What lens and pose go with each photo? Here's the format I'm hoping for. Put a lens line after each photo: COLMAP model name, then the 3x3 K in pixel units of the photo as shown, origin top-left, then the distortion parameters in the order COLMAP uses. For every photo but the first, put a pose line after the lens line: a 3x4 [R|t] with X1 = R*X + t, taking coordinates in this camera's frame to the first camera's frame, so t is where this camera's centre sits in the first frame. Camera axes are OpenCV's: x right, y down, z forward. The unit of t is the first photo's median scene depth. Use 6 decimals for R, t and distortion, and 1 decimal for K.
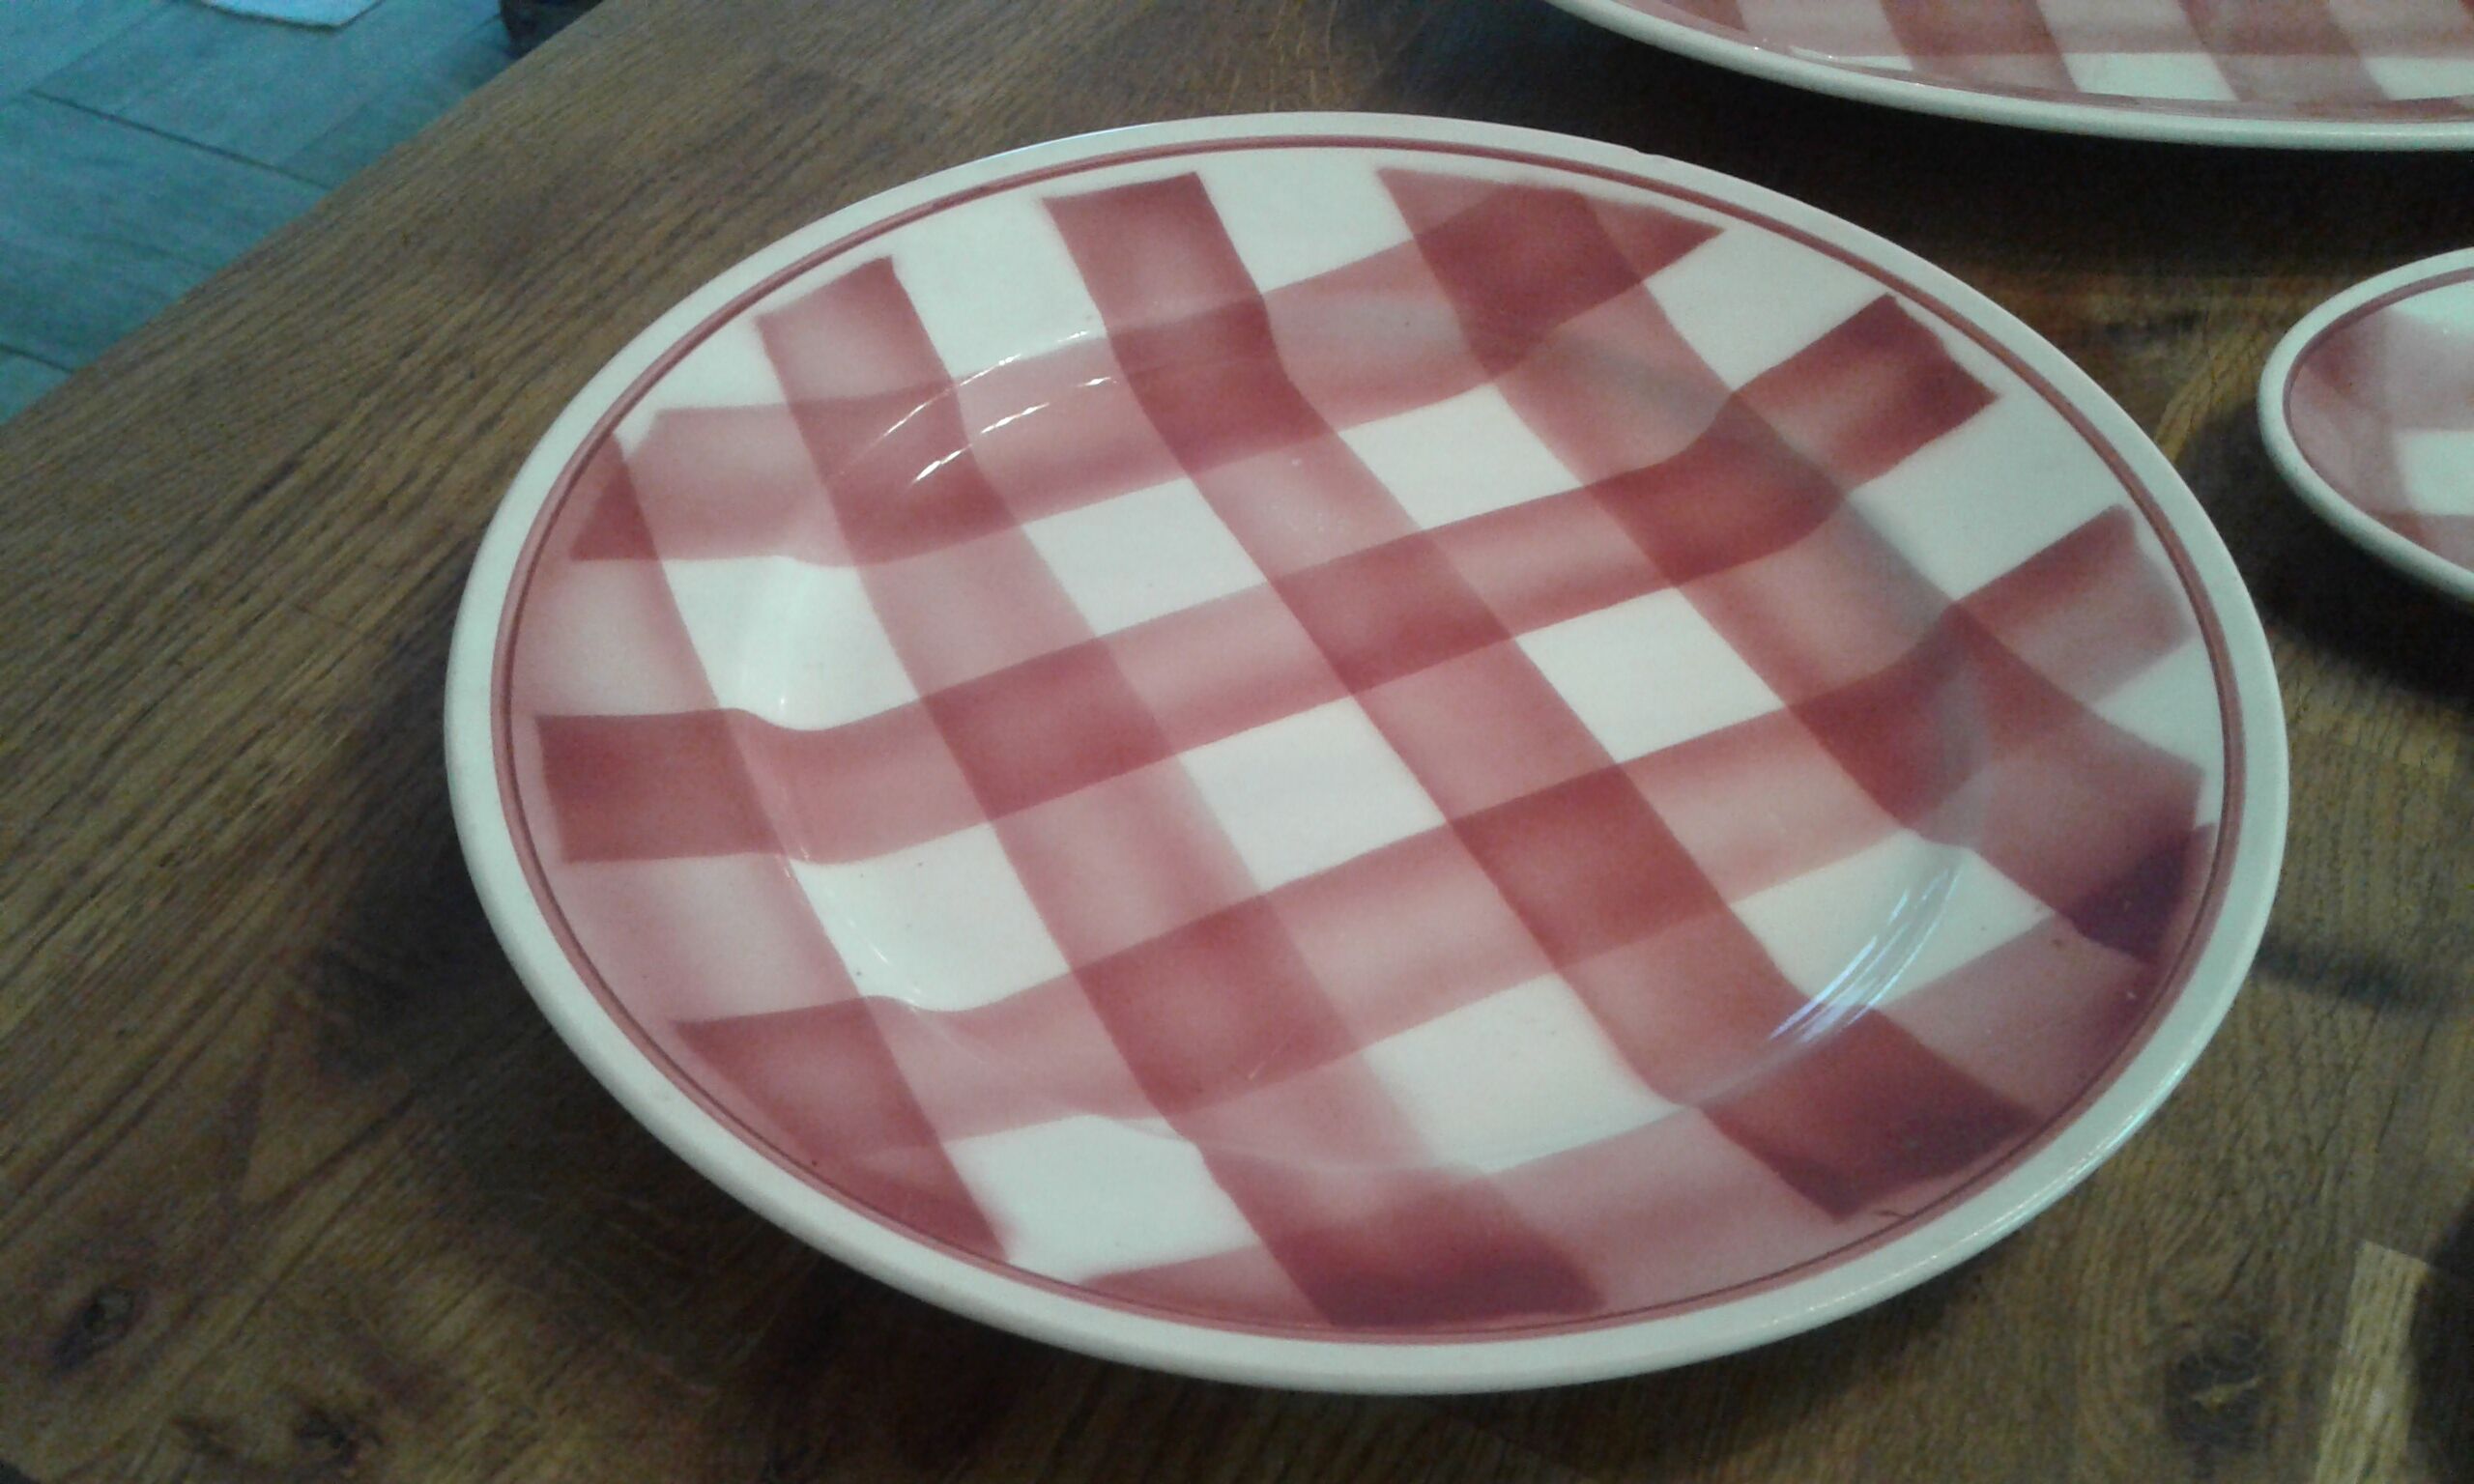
lens RADIAL K [[2313.0, 0, 1230.3], [0, 2313.0, 790.6], [0, 0, 1]] dist [0.118018, -0.263676]
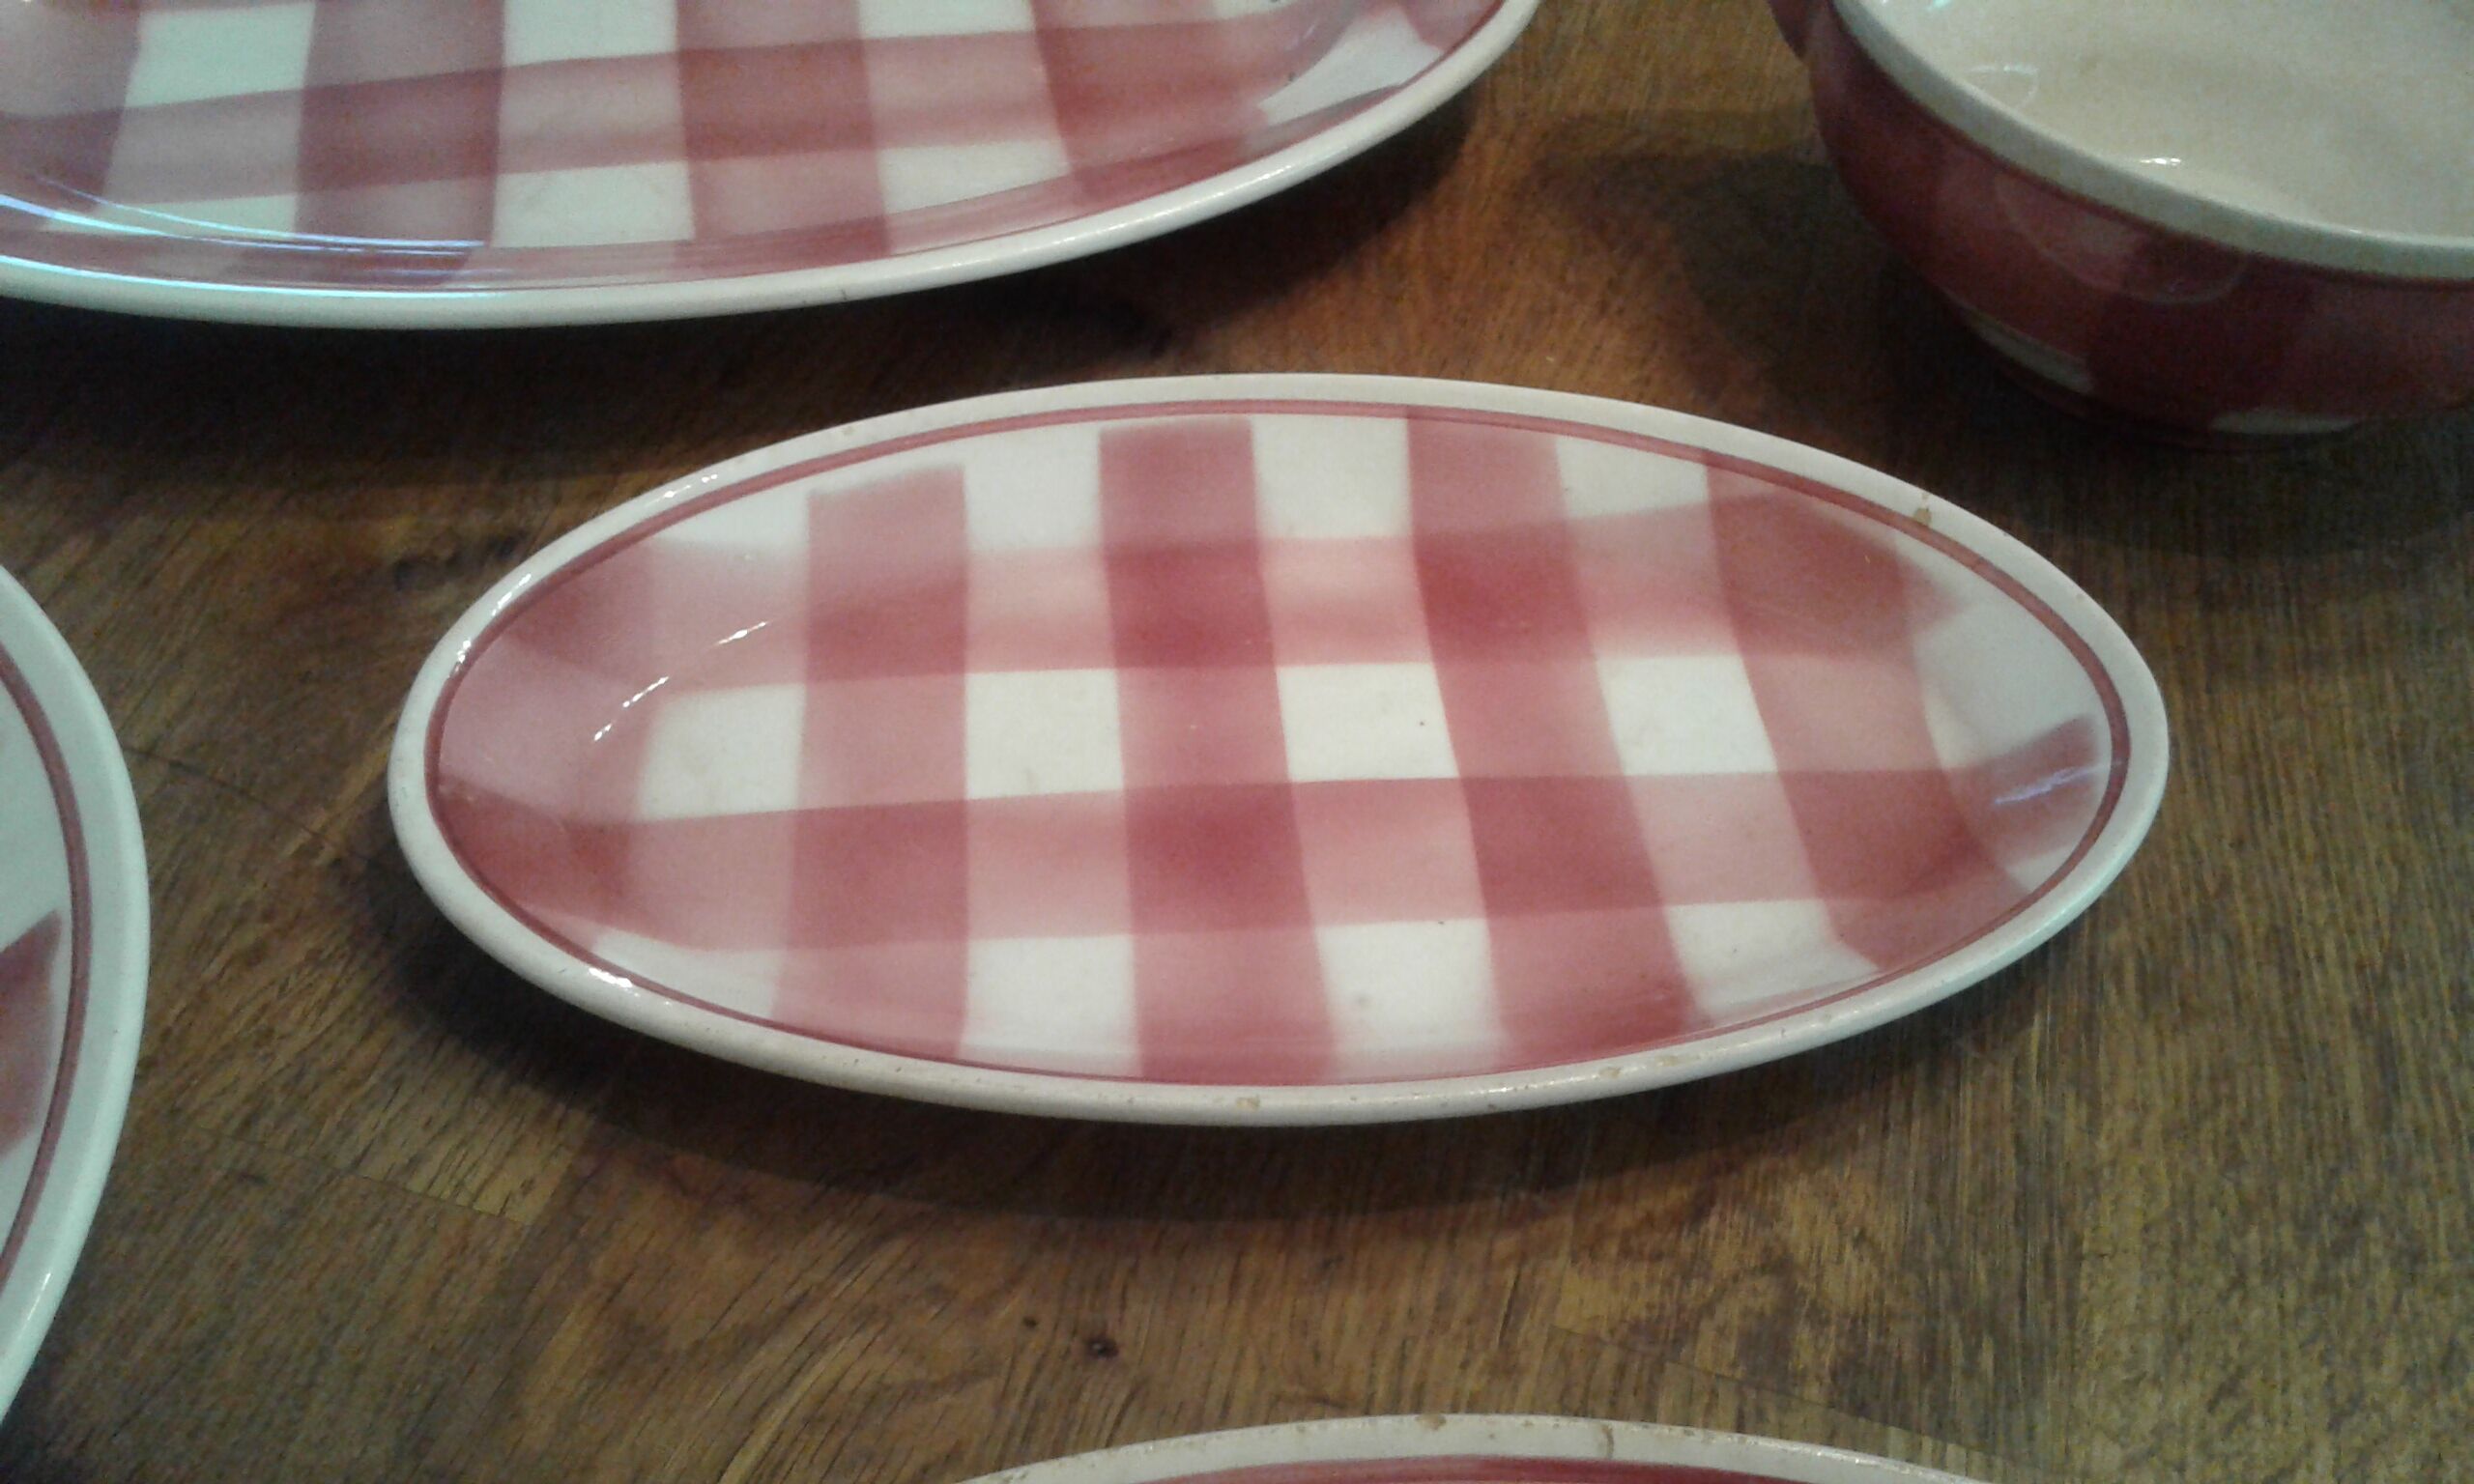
lens RADIAL K [[2313.0, 0, 1230.3], [0, 2313.0, 790.6], [0, 0, 1]] dist [0.118018, -0.263676]
pose [[0.986482, -0.111991, 0.119629, 0.630698], [0.107547, 0.993270, 0.043004, -0.144972], [-0.123639, -0.029557, 0.991887, 0.211111]]
